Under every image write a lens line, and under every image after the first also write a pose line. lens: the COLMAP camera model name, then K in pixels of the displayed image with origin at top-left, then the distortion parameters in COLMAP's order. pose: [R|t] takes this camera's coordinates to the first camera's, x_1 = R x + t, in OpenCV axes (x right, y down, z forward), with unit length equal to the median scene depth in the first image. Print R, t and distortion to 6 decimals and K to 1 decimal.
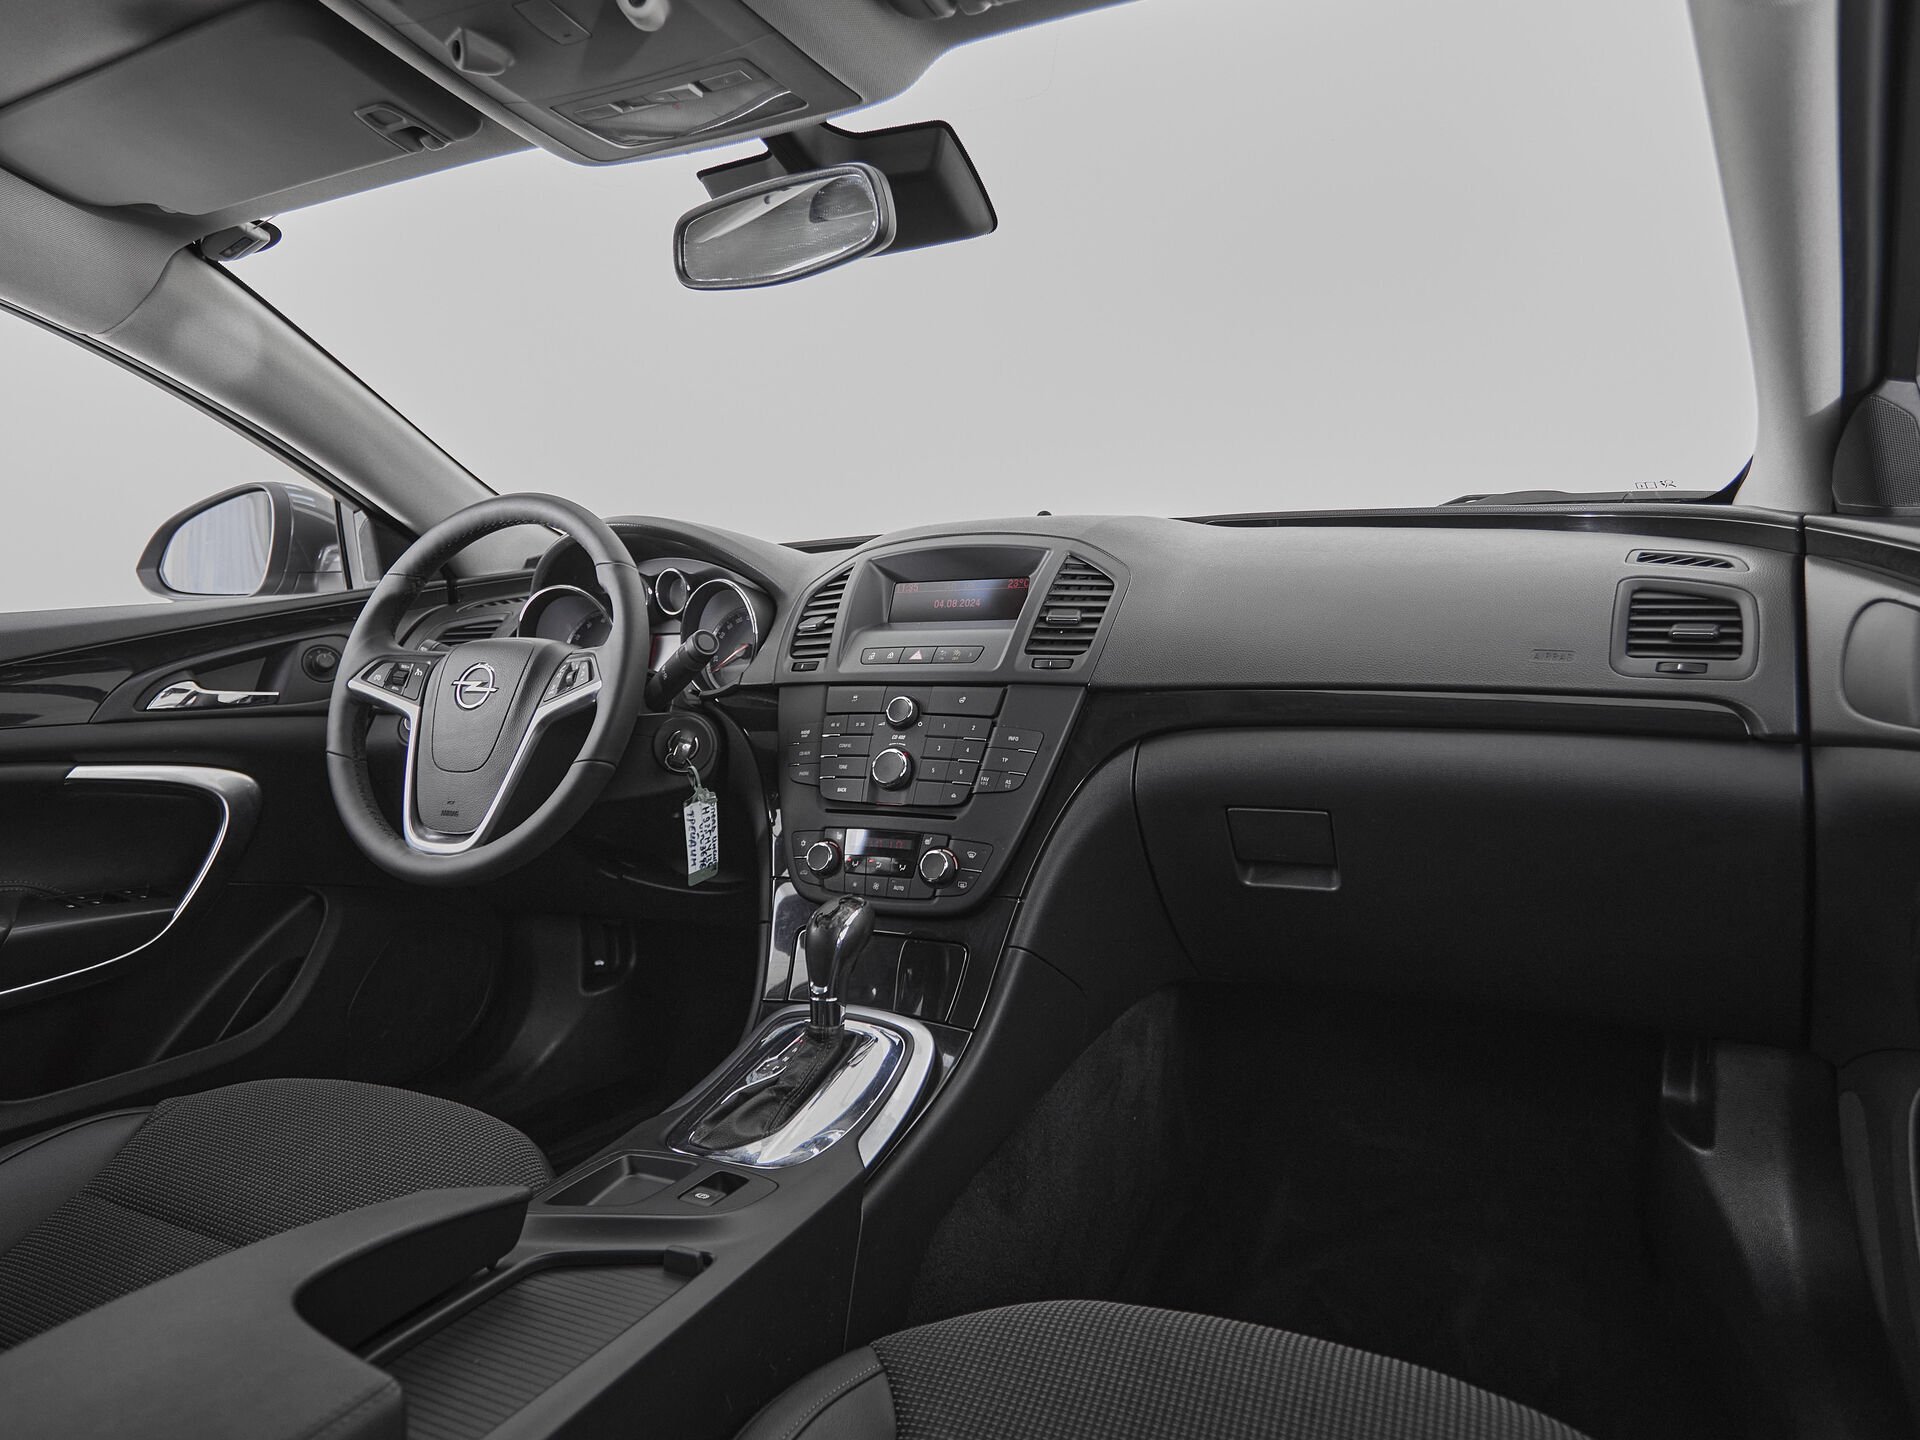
lens RADIAL K [[1233.3, 0, 970.4], [0, 1233.3, 686.7], [0, 0, 1]] dist [0.000342, 0.000365]
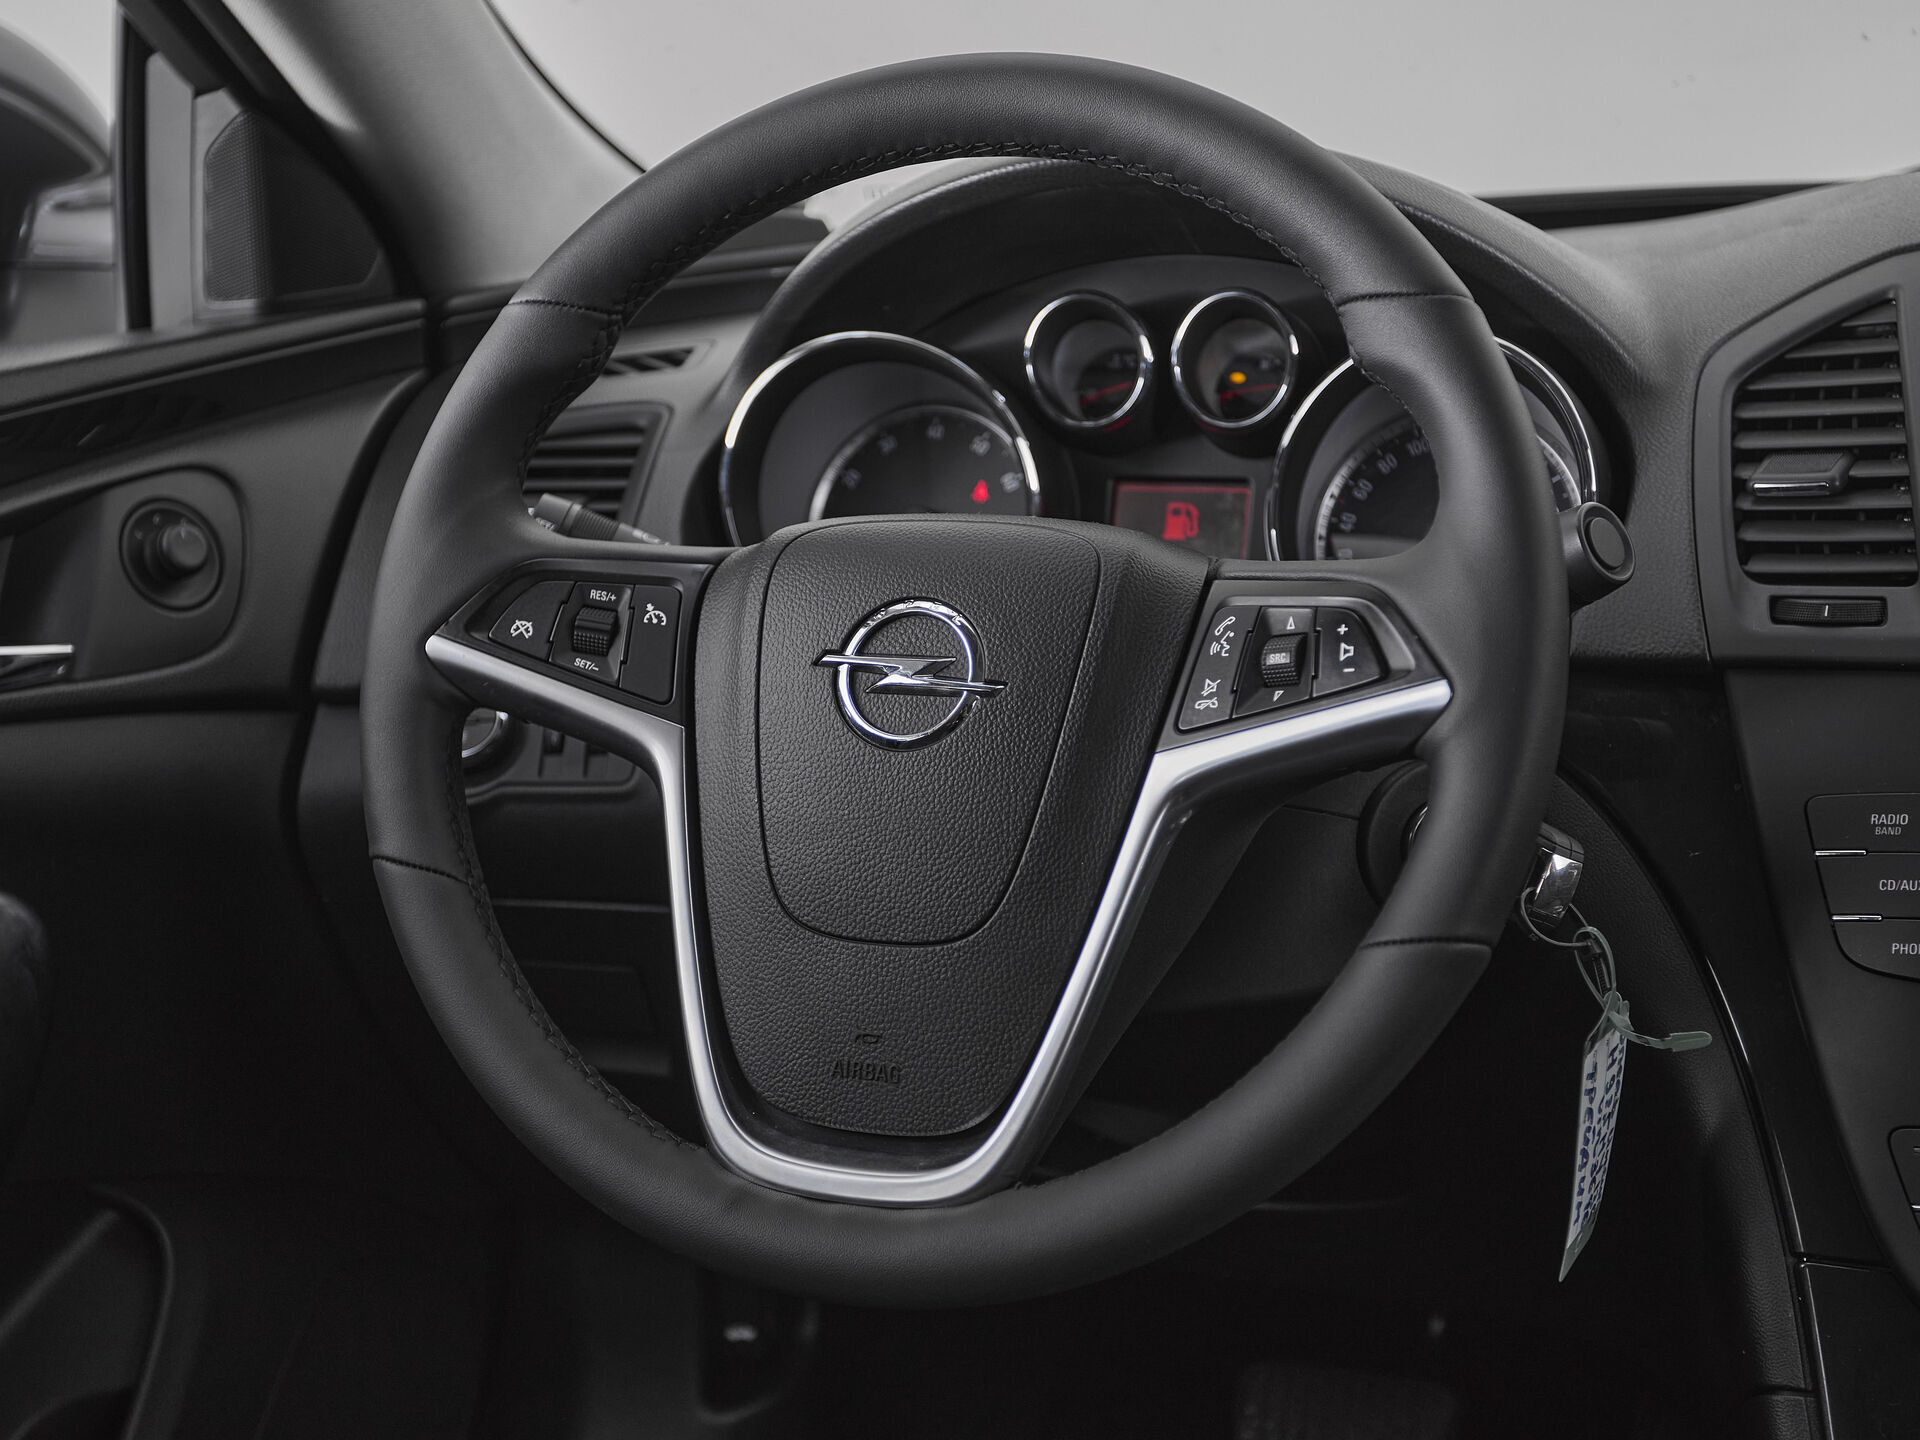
lens RADIAL K [[2652.6, 0, 870.5], [0, 2652.6, 783.0], [0, 0, 1]] dist [0.018919, 0.035075]
pose [[0.998096, 0.007433, 0.061231, -0.465675], [-0.014273, 0.993600, 0.112051, -0.050336], [-0.060006, -0.112712, 0.991814, 0.322091]]
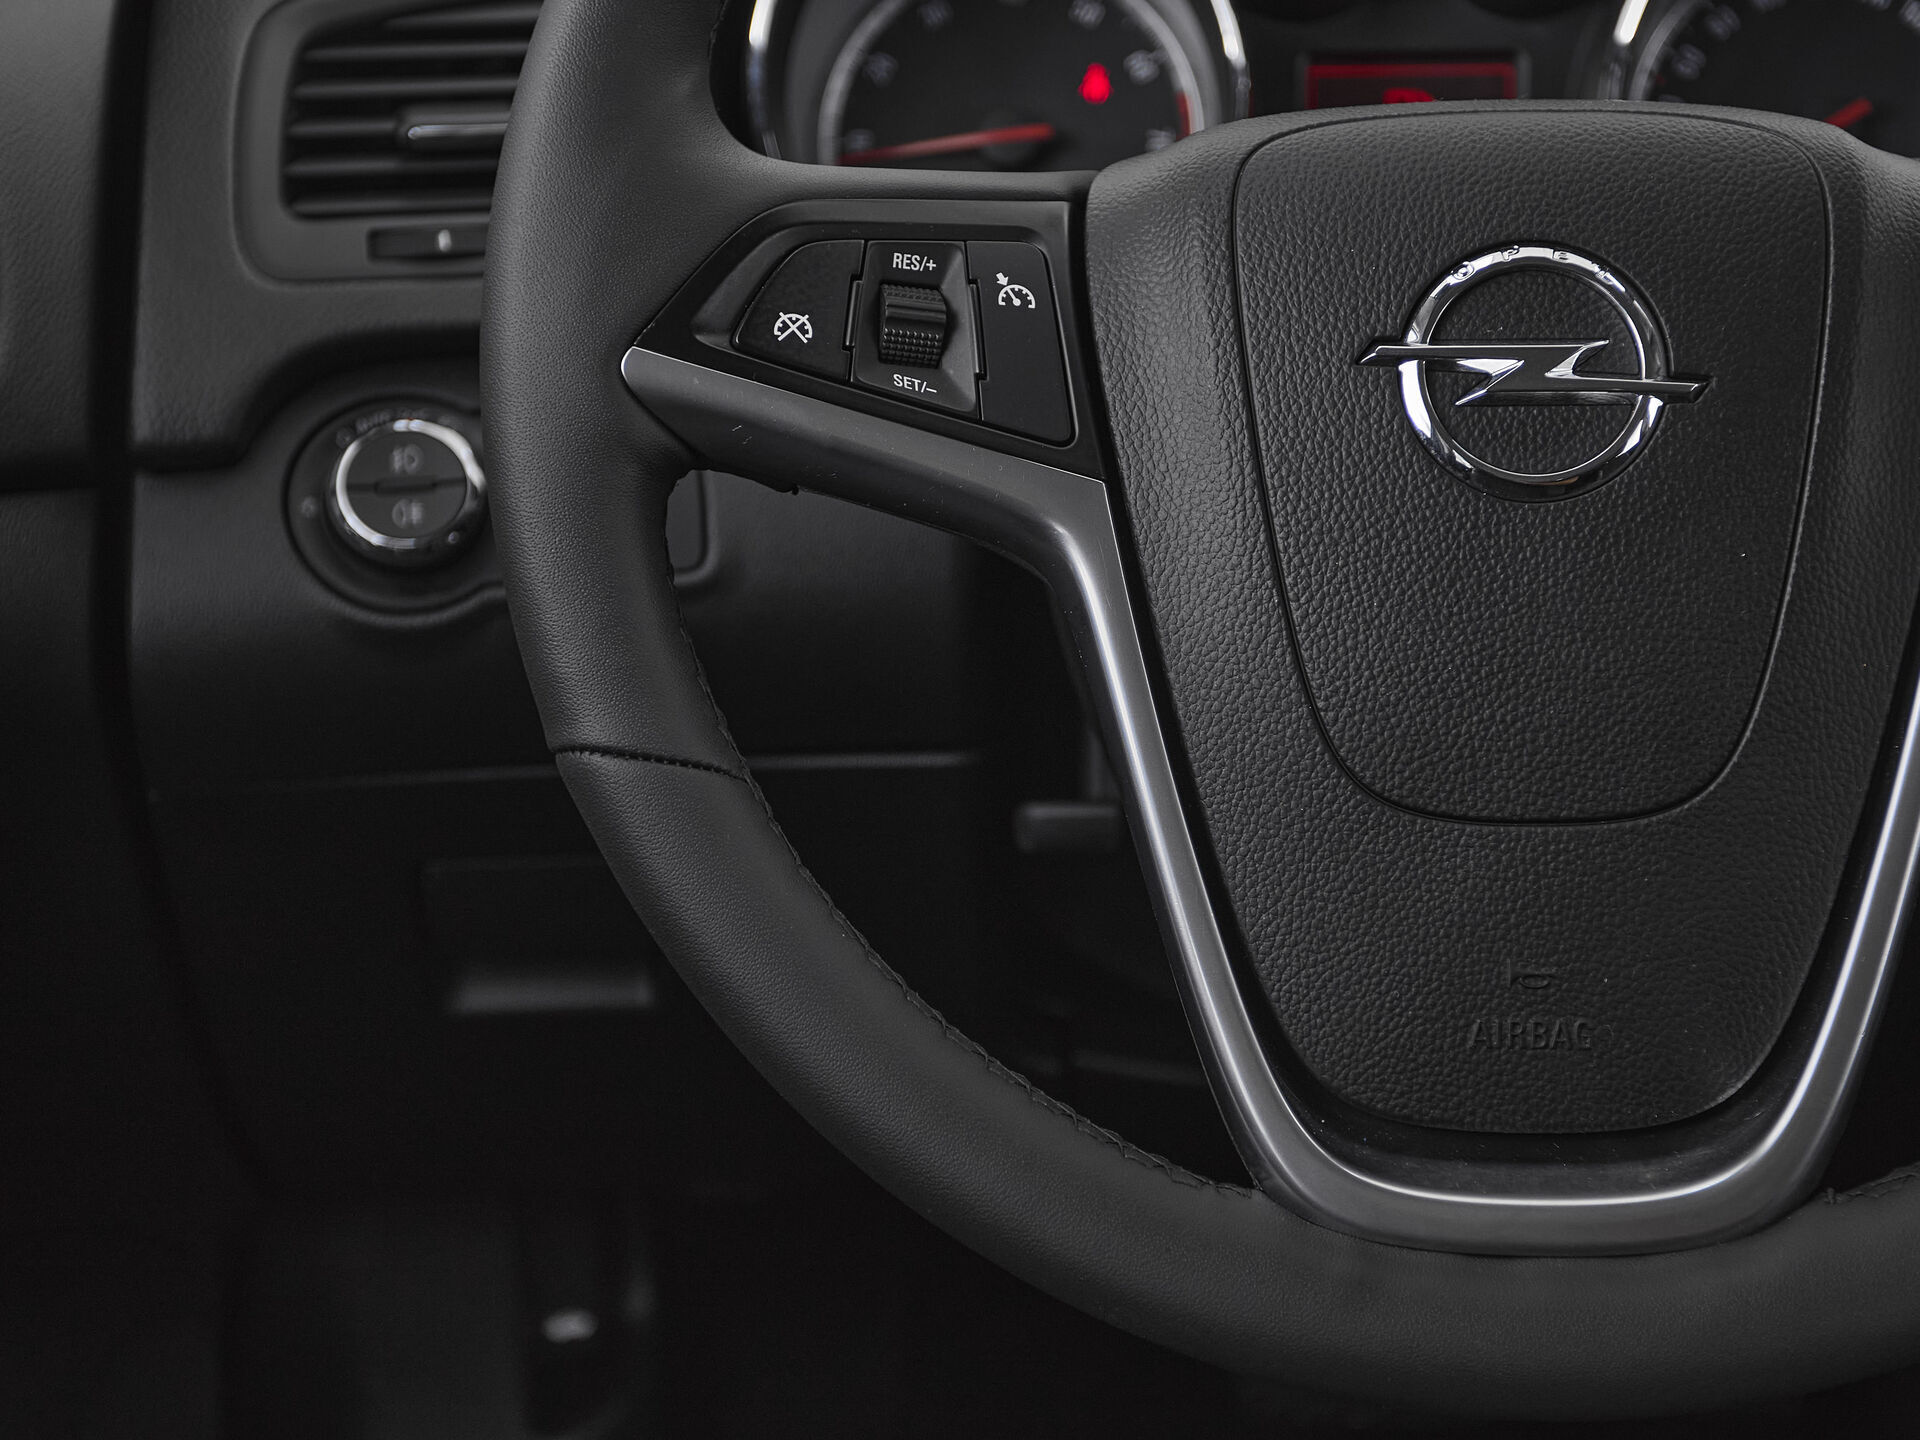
lens RADIAL K [[3018.4, 0, 928.2], [0, 3018.4, 772.8], [0, 0, 1]] dist [0.011597, 0.060748]
pose [[0.922196, -0.094096, 0.375100, -0.688397], [0.012895, 0.976890, 0.213355, -0.041539], [-0.386507, -0.191919, 0.902097, 0.616713]]
